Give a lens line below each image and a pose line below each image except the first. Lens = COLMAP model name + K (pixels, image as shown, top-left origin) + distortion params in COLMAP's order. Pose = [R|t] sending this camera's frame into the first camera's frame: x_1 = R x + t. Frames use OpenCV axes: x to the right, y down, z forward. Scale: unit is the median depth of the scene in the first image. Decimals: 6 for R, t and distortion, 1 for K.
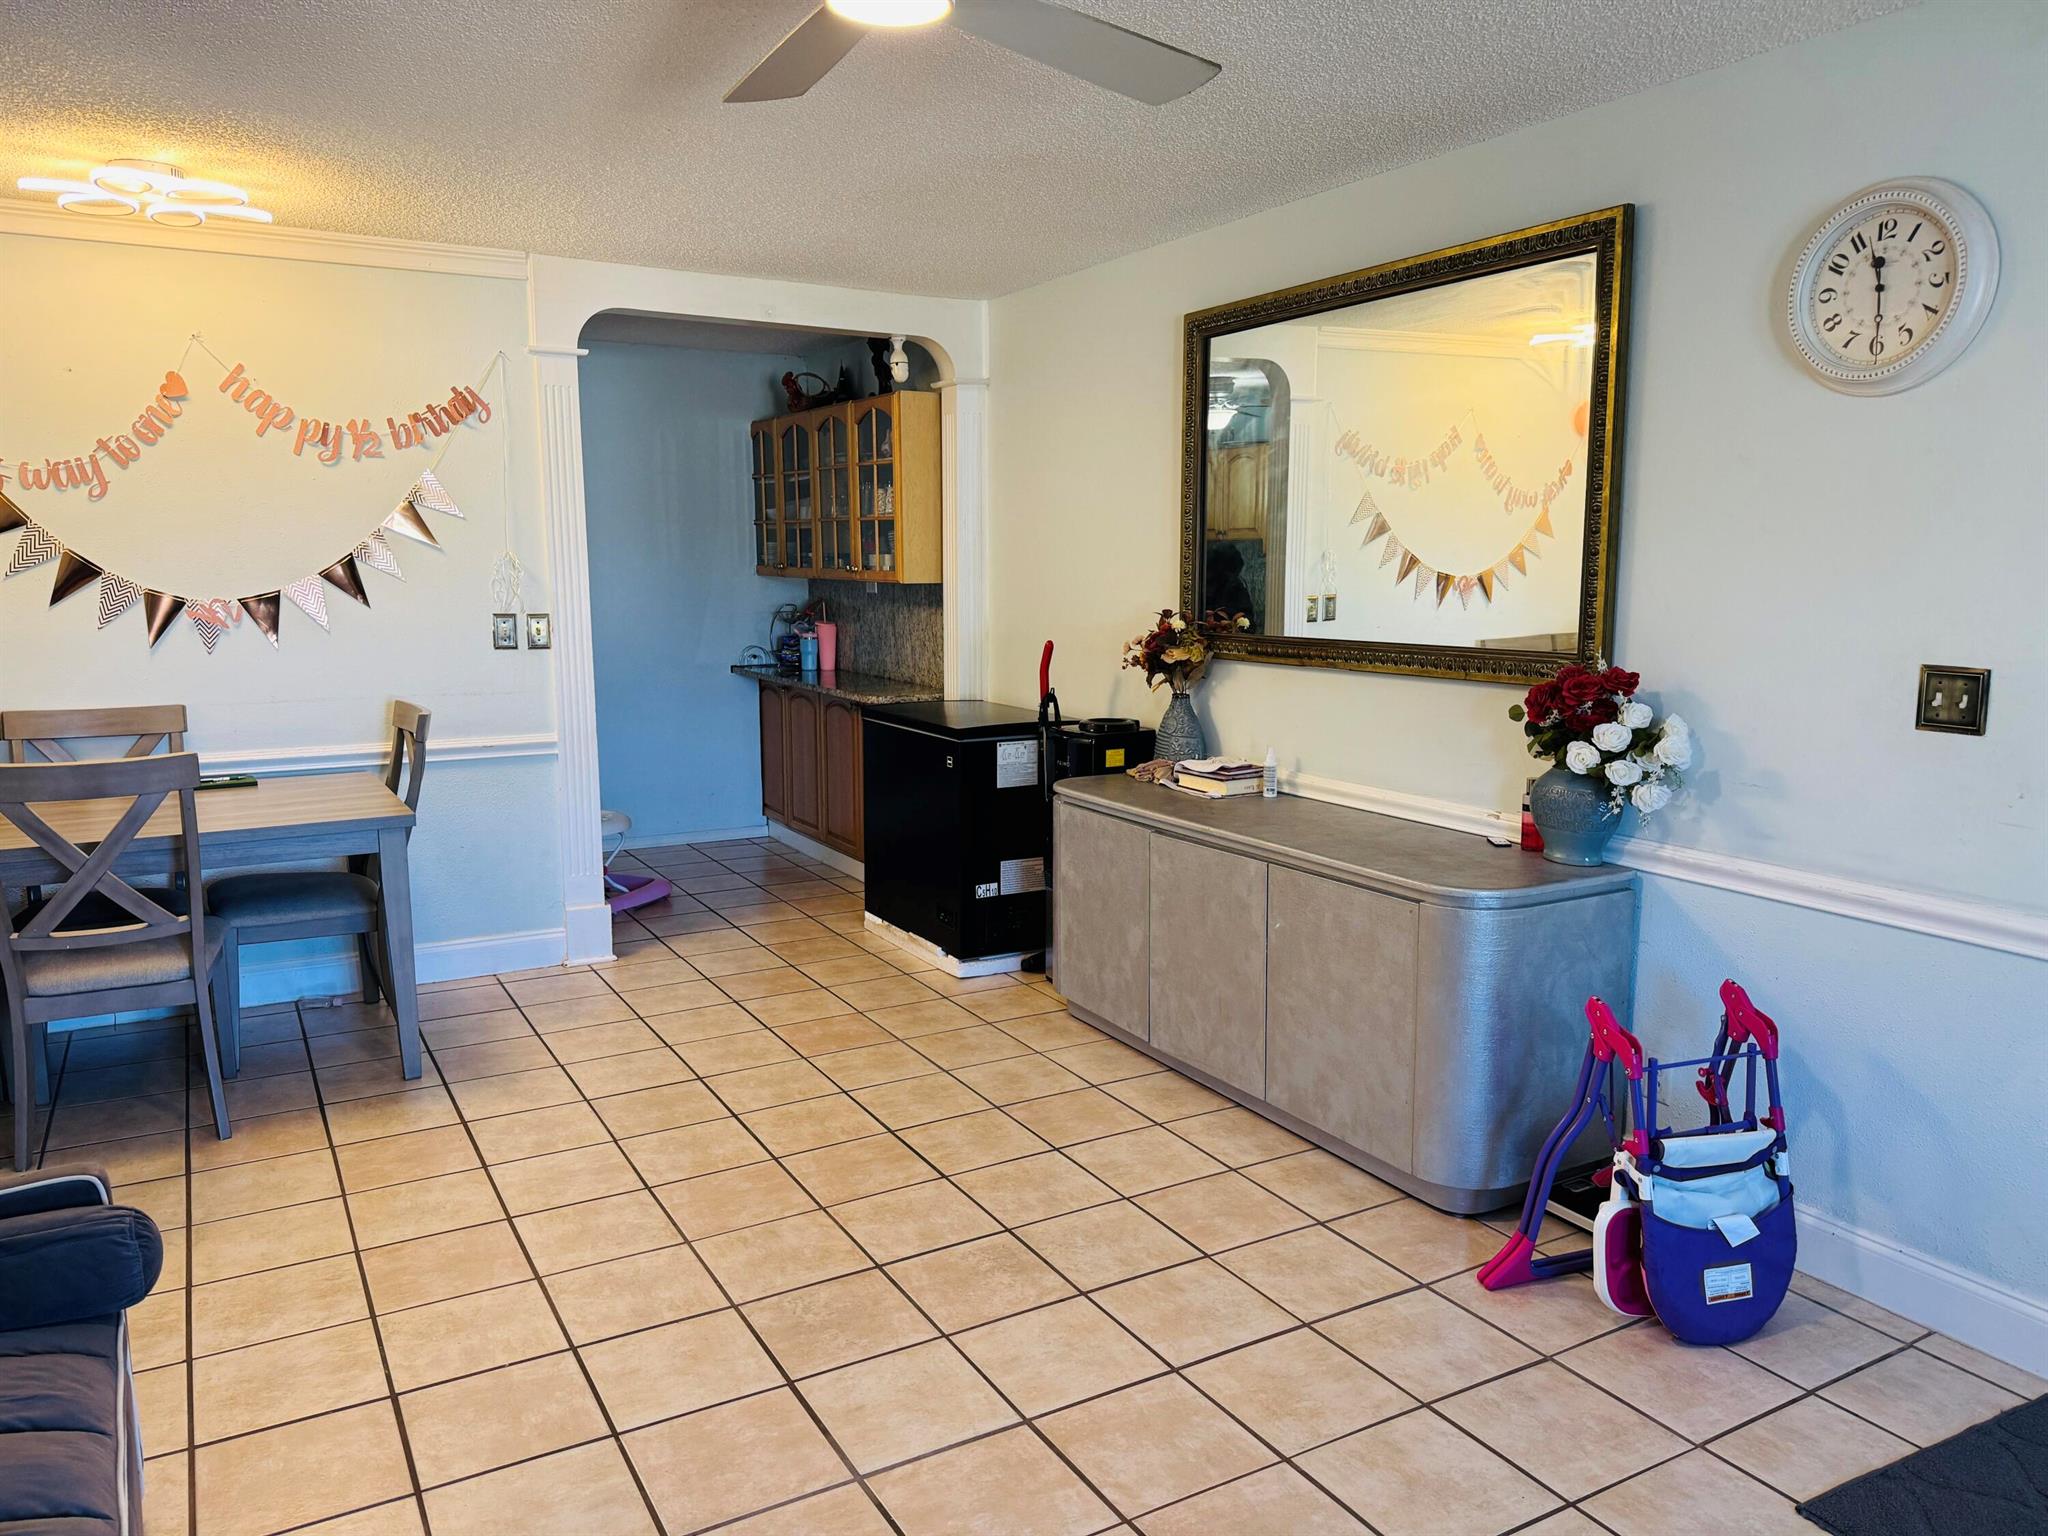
lens RADIAL K [[1433.6, 0, 1014.9], [0, 1433.6, 777.4], [0, 0, 1]] dist [0.096376, -0.128443]
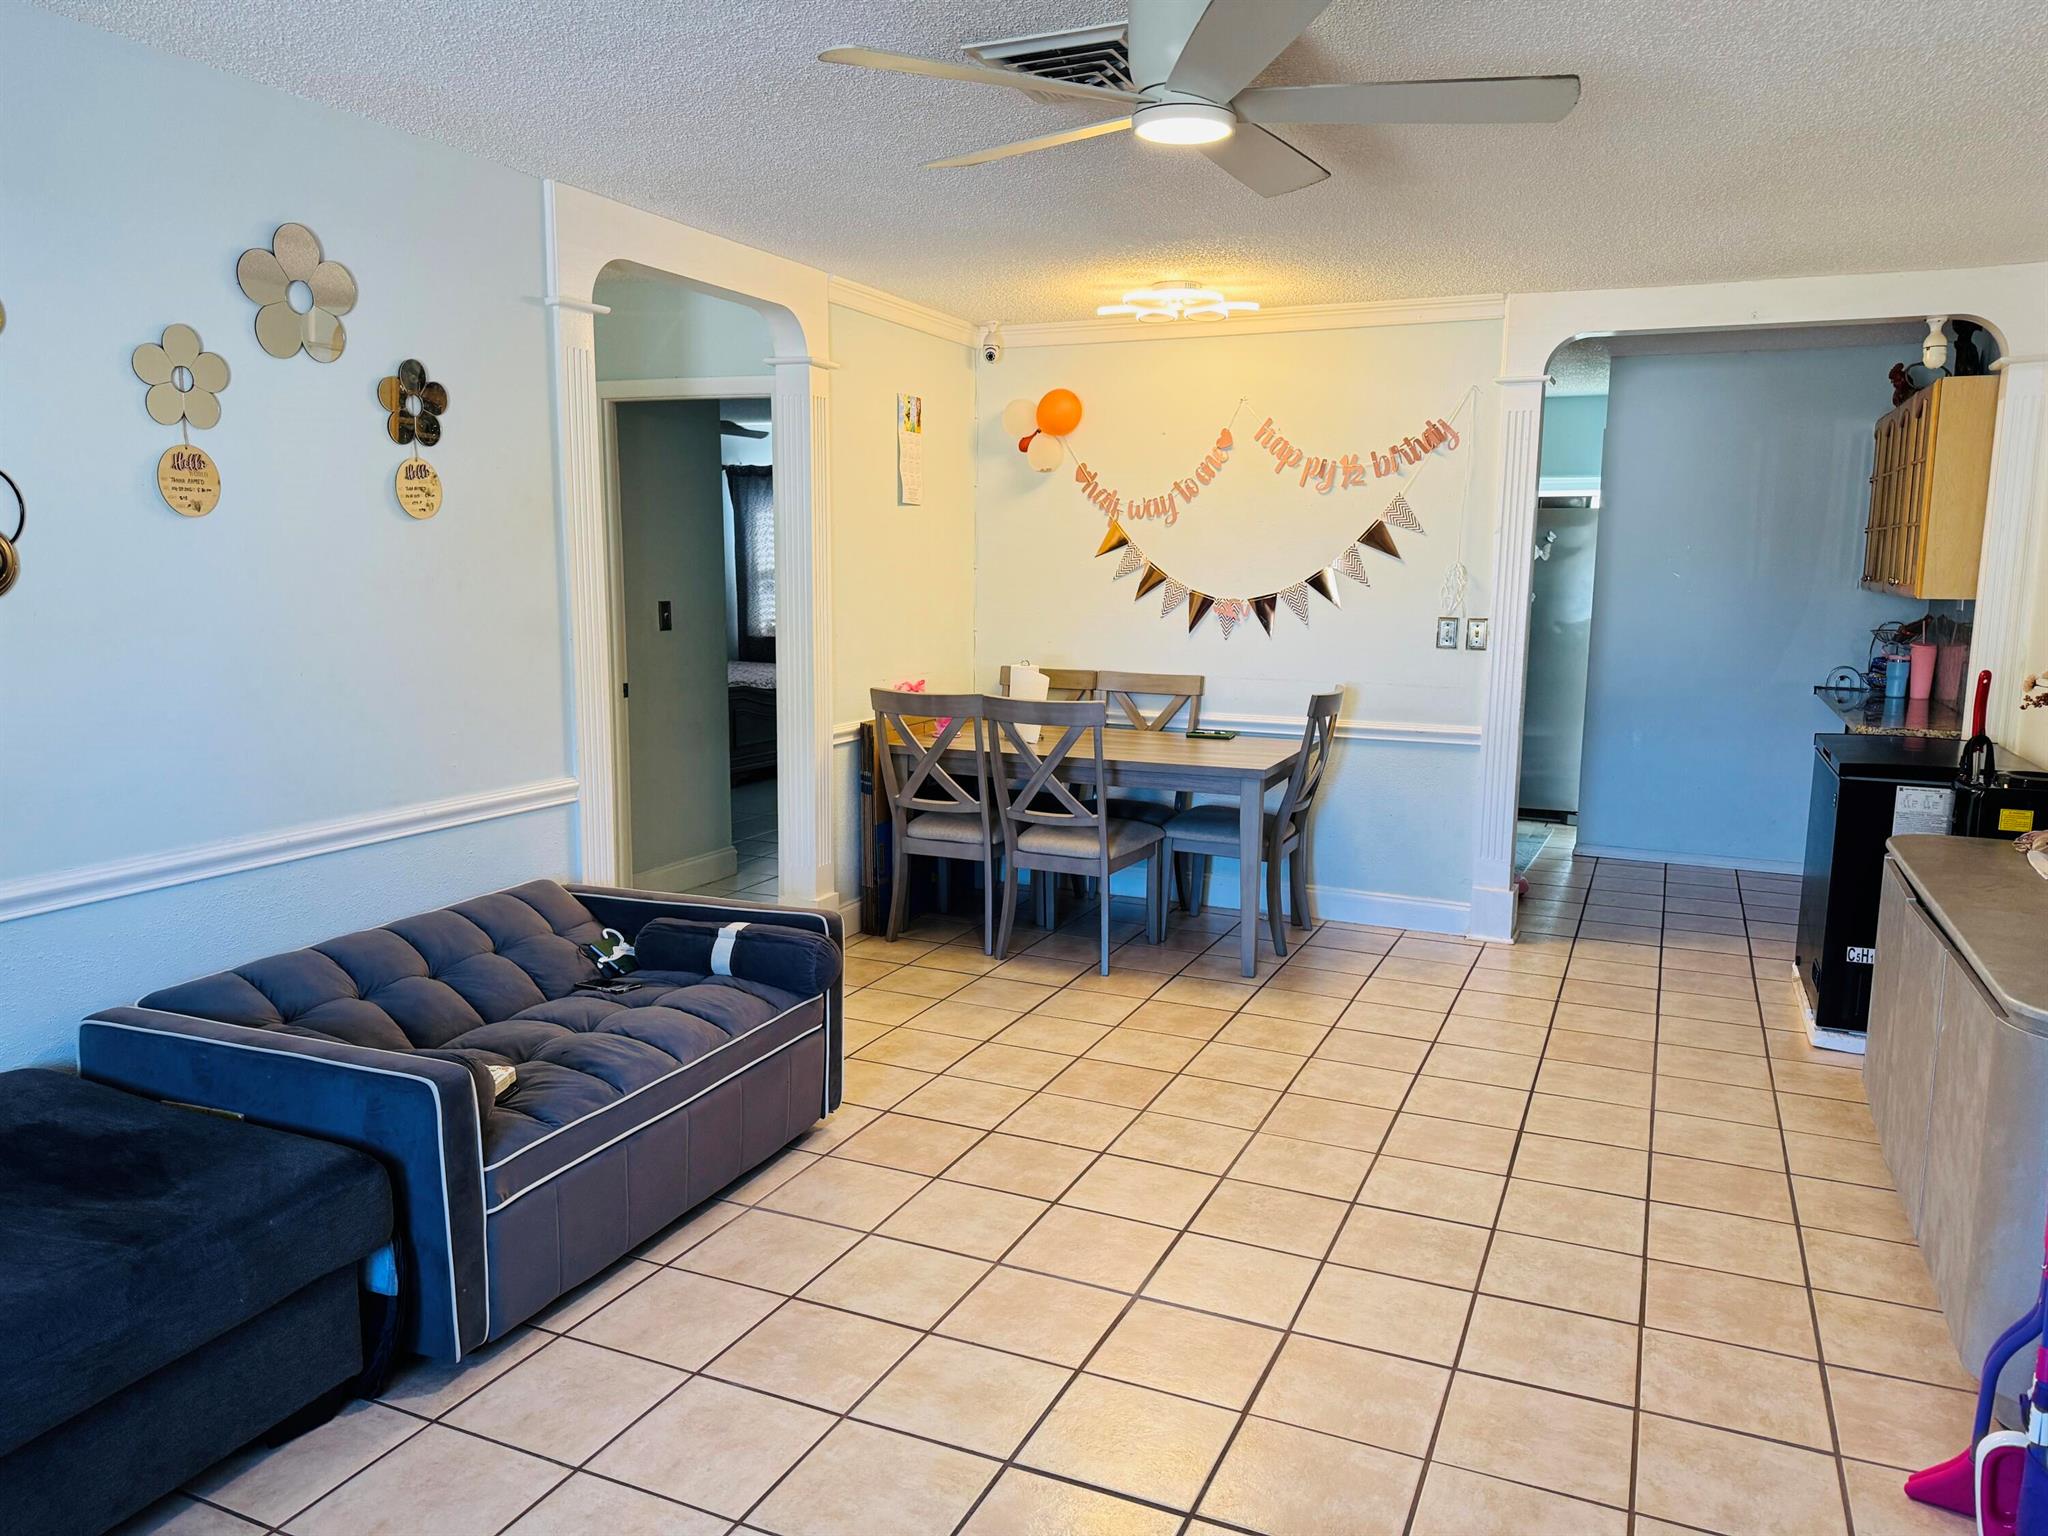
lens RADIAL K [[1432.2, 0, 1013.8], [0, 1432.2, 784.9], [0, 0, 1]] dist [0.115606, -0.165666]
pose [[0.585568, 0.132075, -0.799791, 0.392284], [-0.132654, 0.988950, 0.066189, -0.013719], [0.799695, 0.067338, 0.596618, 0.064472]]
